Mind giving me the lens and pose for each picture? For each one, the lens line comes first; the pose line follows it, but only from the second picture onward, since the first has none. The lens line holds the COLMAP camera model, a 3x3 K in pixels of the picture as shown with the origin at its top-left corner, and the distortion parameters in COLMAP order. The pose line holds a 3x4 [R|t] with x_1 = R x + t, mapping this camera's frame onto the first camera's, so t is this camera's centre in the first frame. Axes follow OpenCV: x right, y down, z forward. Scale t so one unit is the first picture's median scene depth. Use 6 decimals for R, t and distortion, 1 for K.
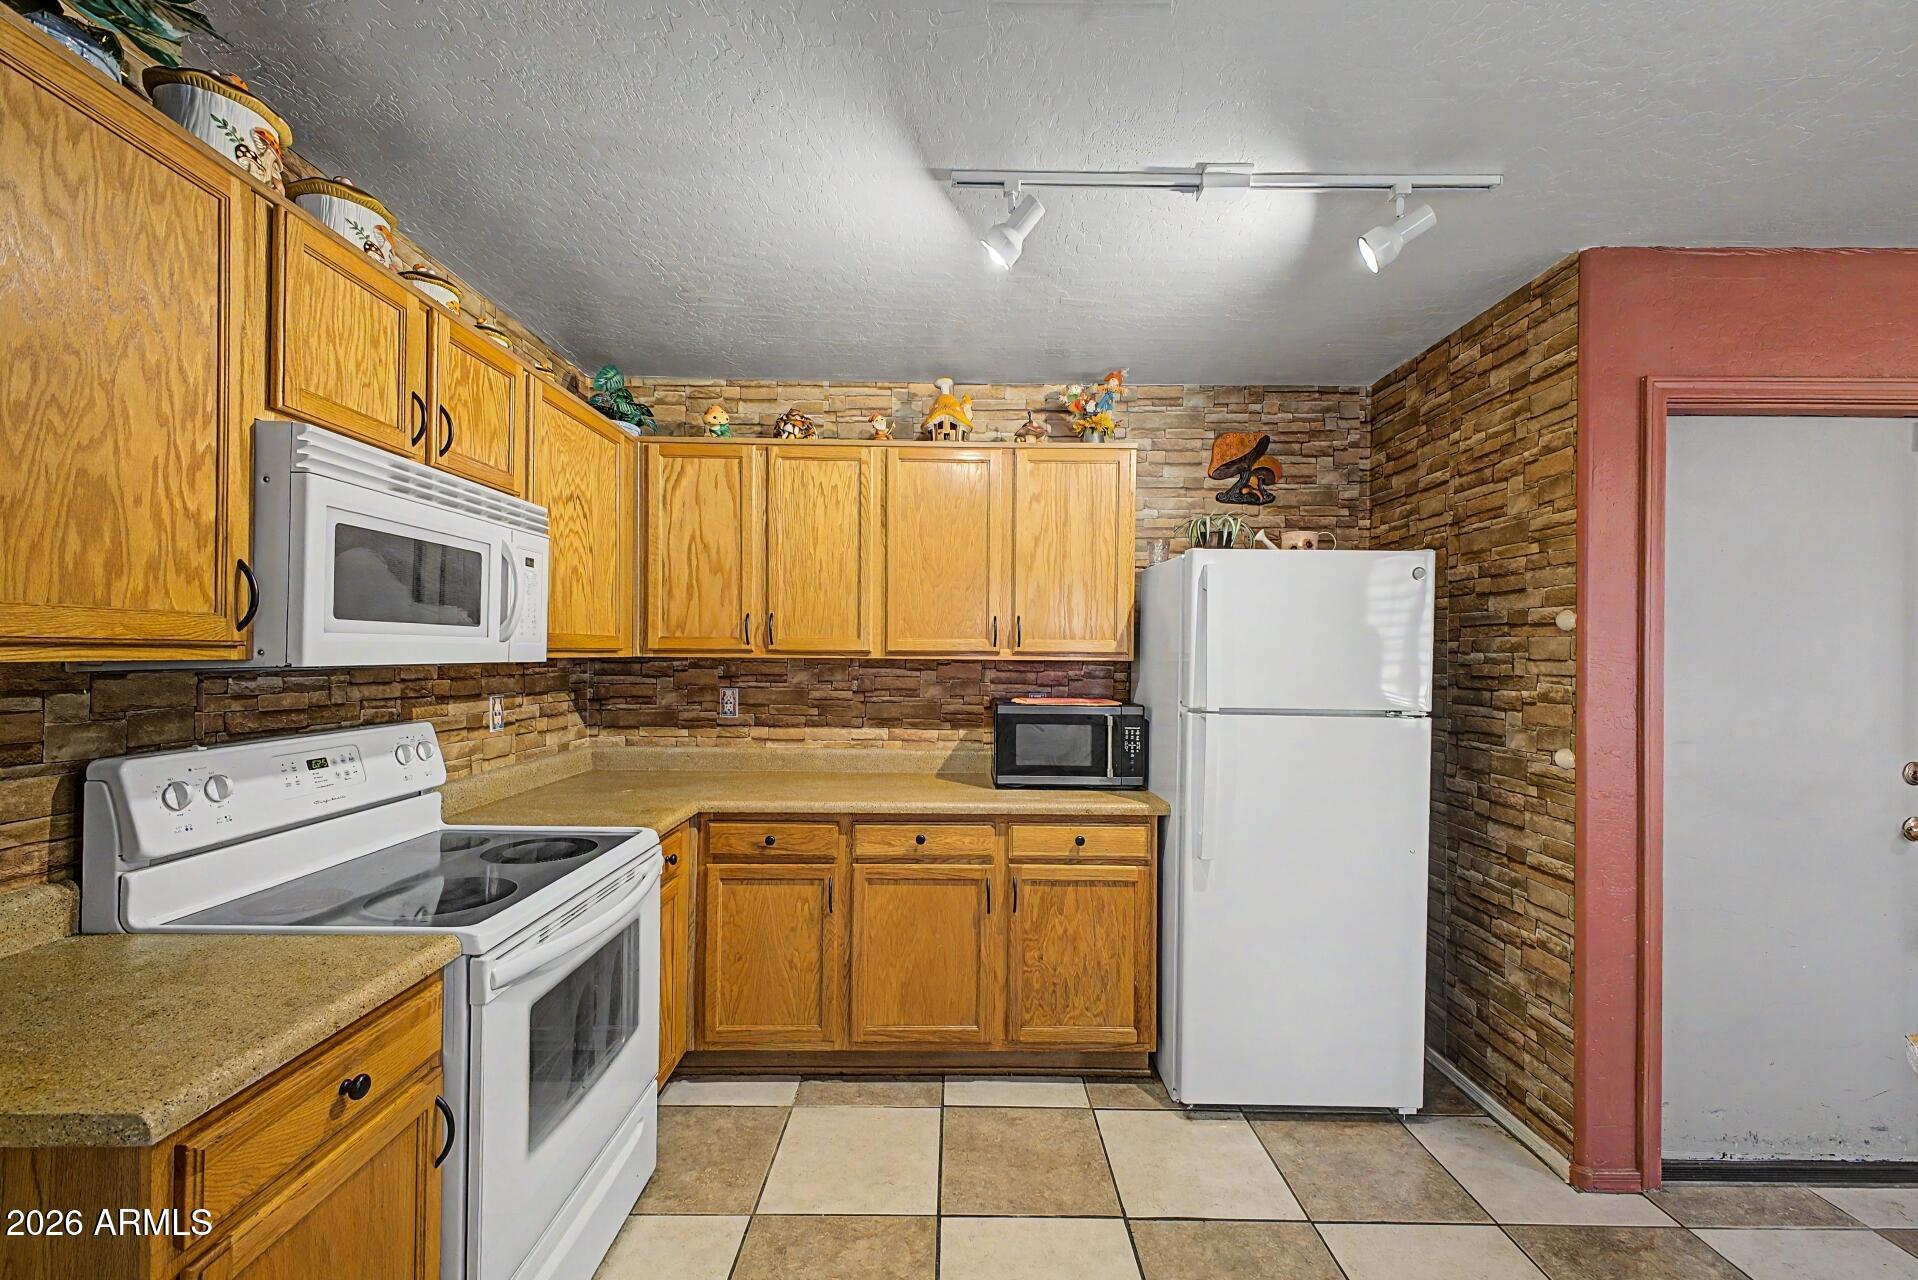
lens RADIAL K [[768.3, 0, 957.6], [0, 768.3, 651.1], [0, 0, 1]] dist [0.010143, -0.001347]
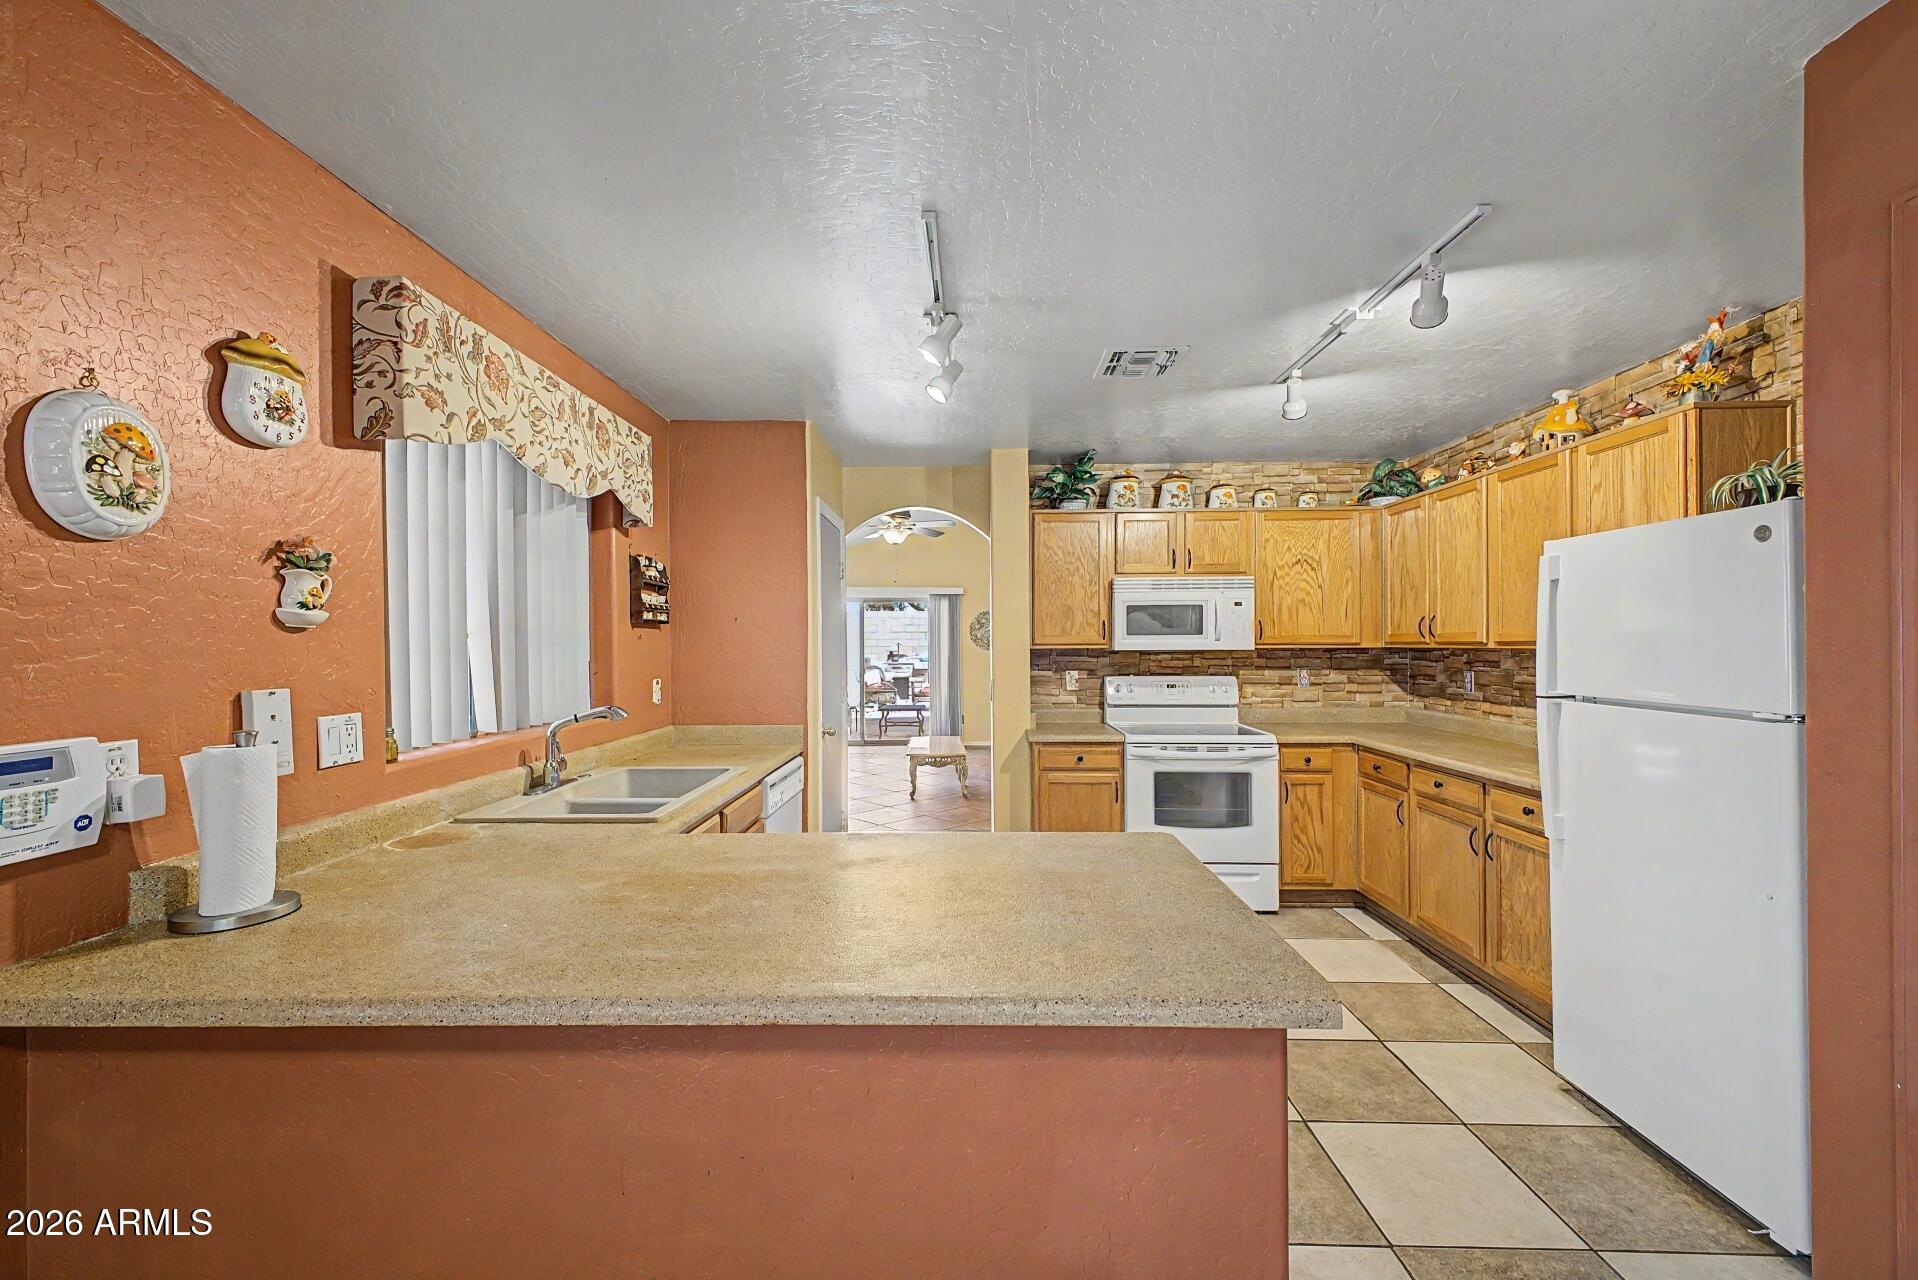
lens RADIAL K [[768.3, 0, 957.7], [0, 768.3, 650.7], [0, 0, 1]] dist [0.010143, -0.001347]
pose [[-0.023419, 0.000883, -0.999725, 1.281342], [0.007643, 0.999971, 0.000704, 0.006916], [0.999697, -0.007624, -0.023425, 0.201543]]
